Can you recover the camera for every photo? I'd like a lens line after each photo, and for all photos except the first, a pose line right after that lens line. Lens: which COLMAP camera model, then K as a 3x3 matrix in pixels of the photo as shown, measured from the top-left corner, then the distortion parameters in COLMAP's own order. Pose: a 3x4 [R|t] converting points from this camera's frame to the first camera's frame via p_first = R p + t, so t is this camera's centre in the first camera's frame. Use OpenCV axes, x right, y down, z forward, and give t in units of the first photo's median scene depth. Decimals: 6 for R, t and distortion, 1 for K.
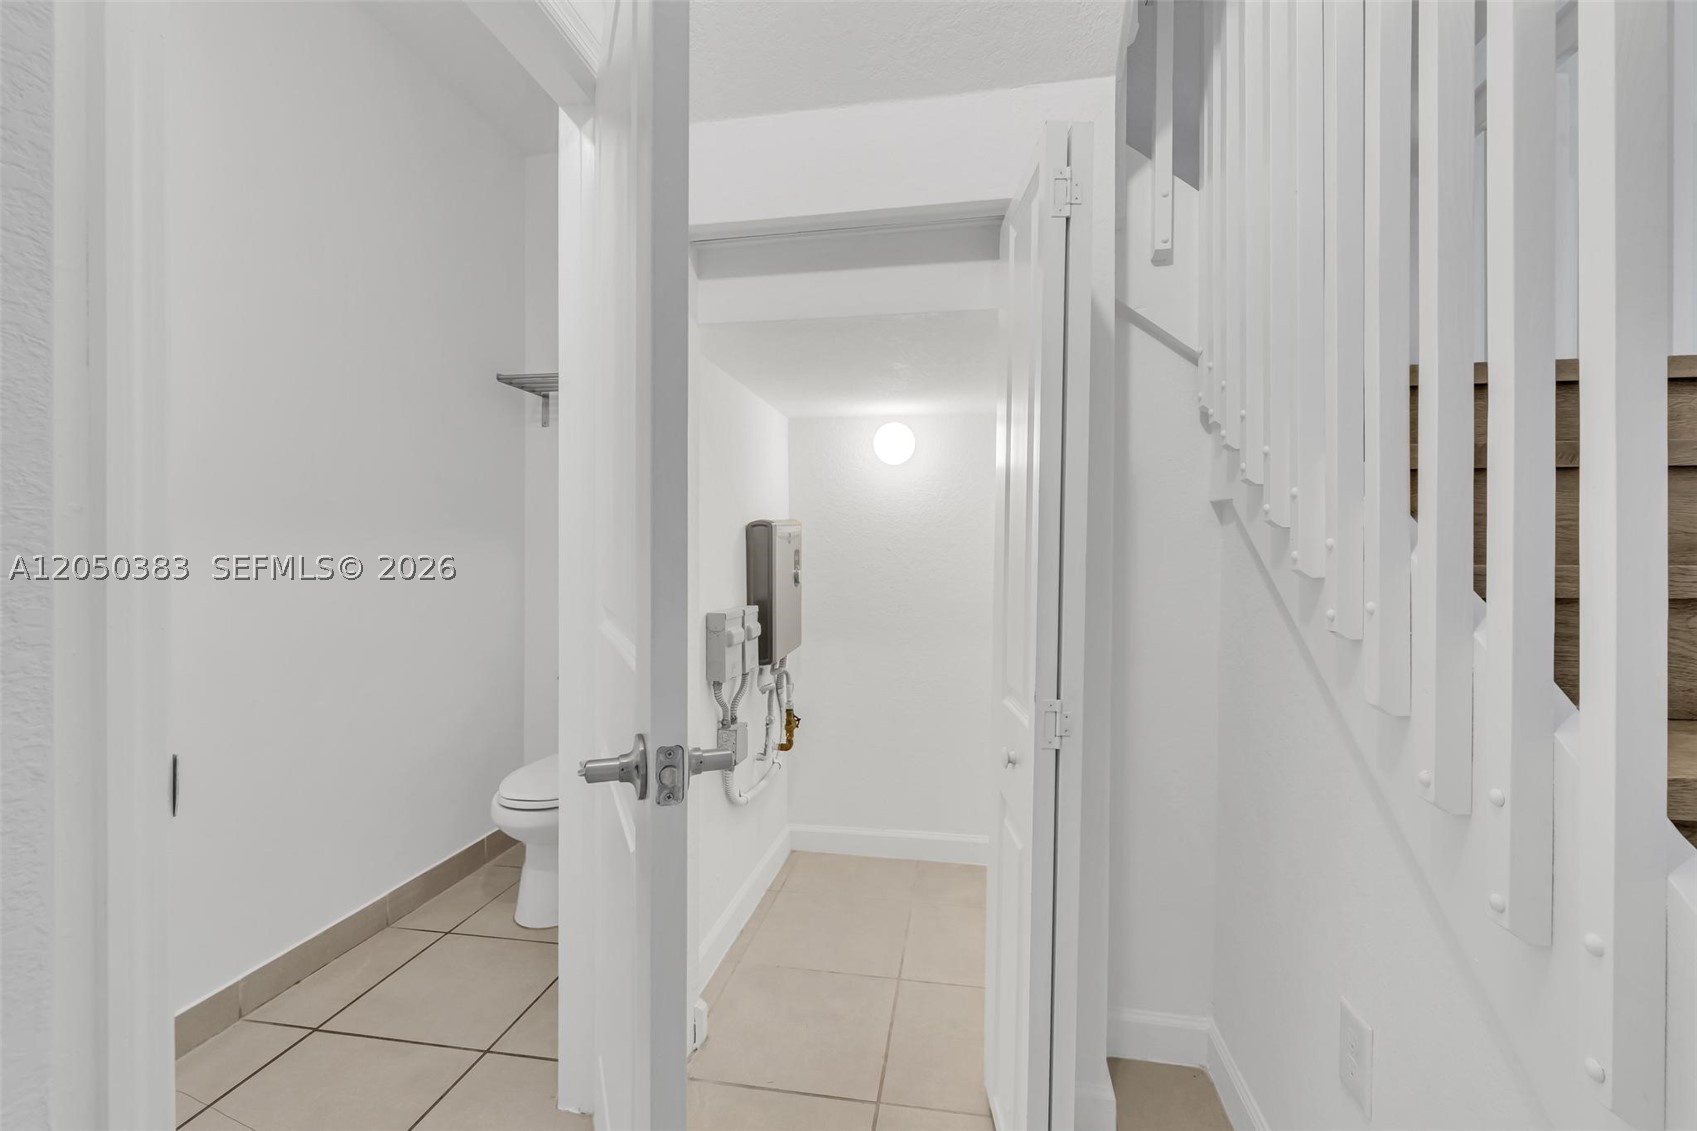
lens RADIAL K [[717.6, 0, 856.3], [0, 717.6, 558.3], [0, 0, 1]] dist [-0.004553, -0.000420]
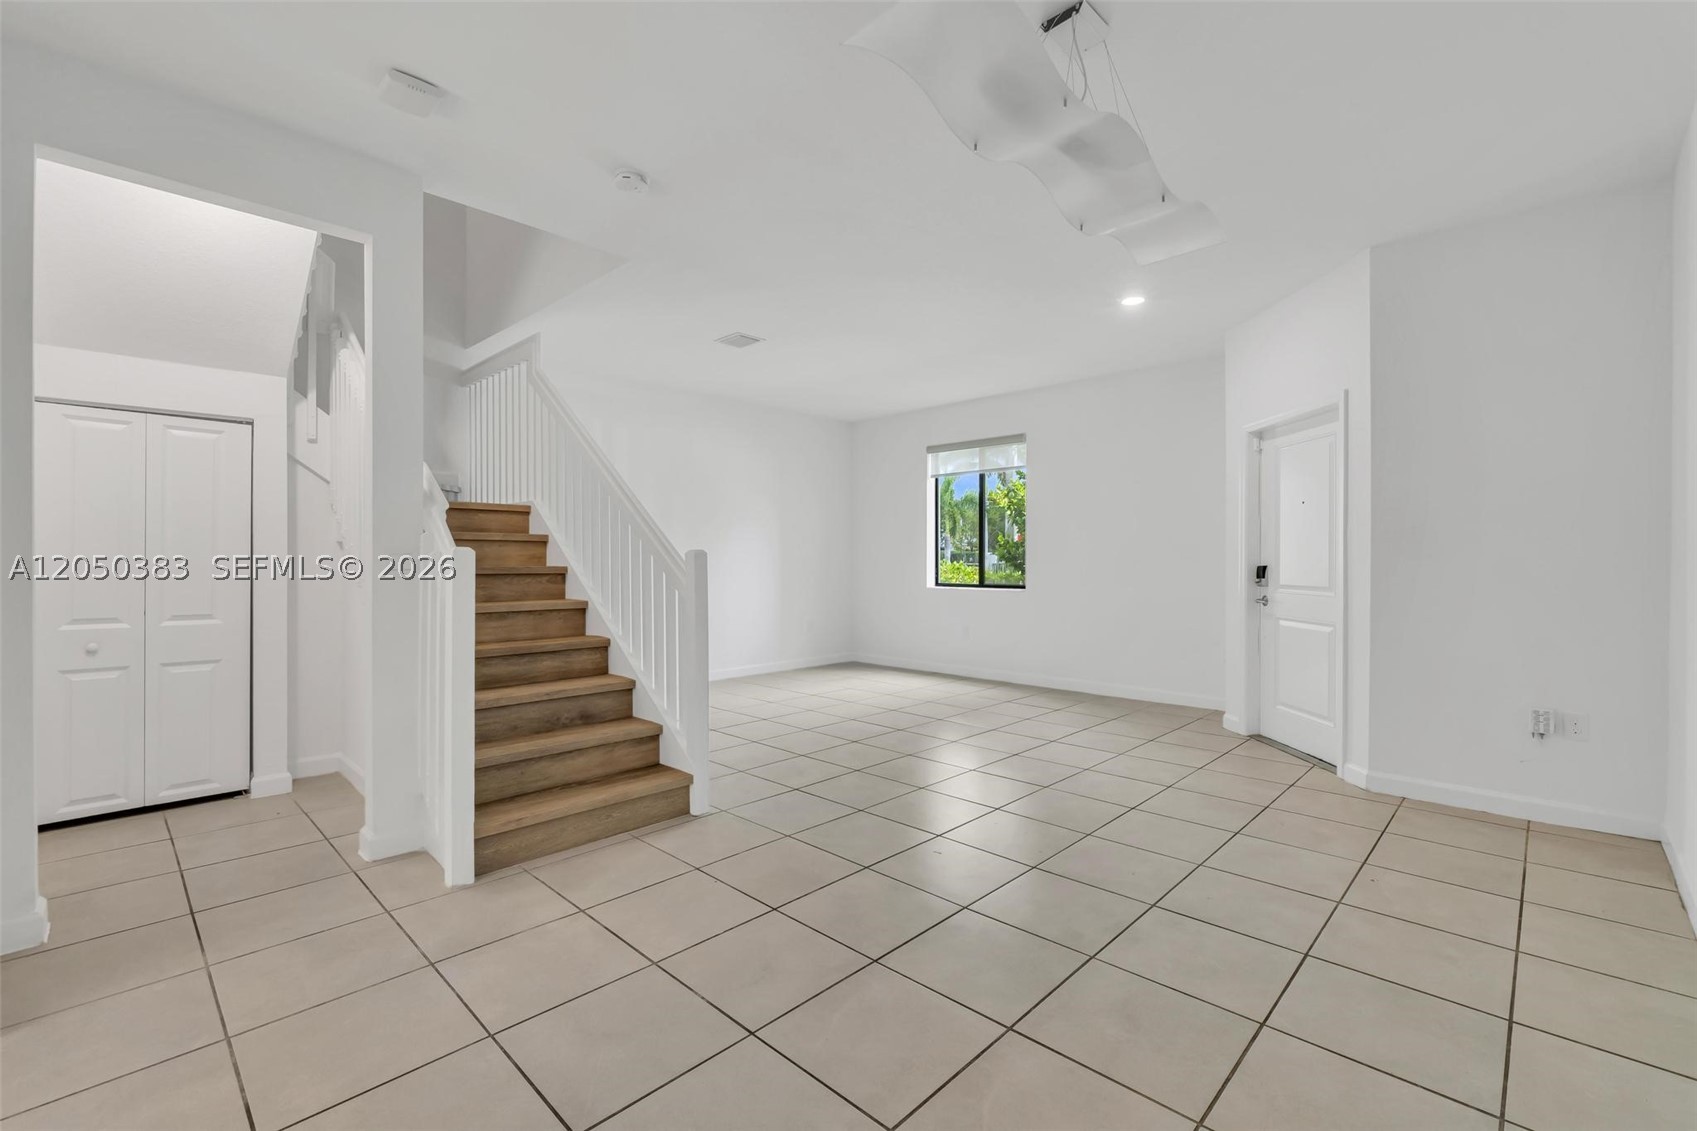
lens RADIAL K [[734.3, 0, 845.6], [0, 734.3, 570.5], [0, 0, 1]] dist [-0.001180, -0.000124]
pose [[0.567507, -0.010320, 0.823304, -0.600533], [0.003567, 0.999943, 0.010075, 0.002427], [-0.823361, -0.002781, 0.567511, -1.907050]]
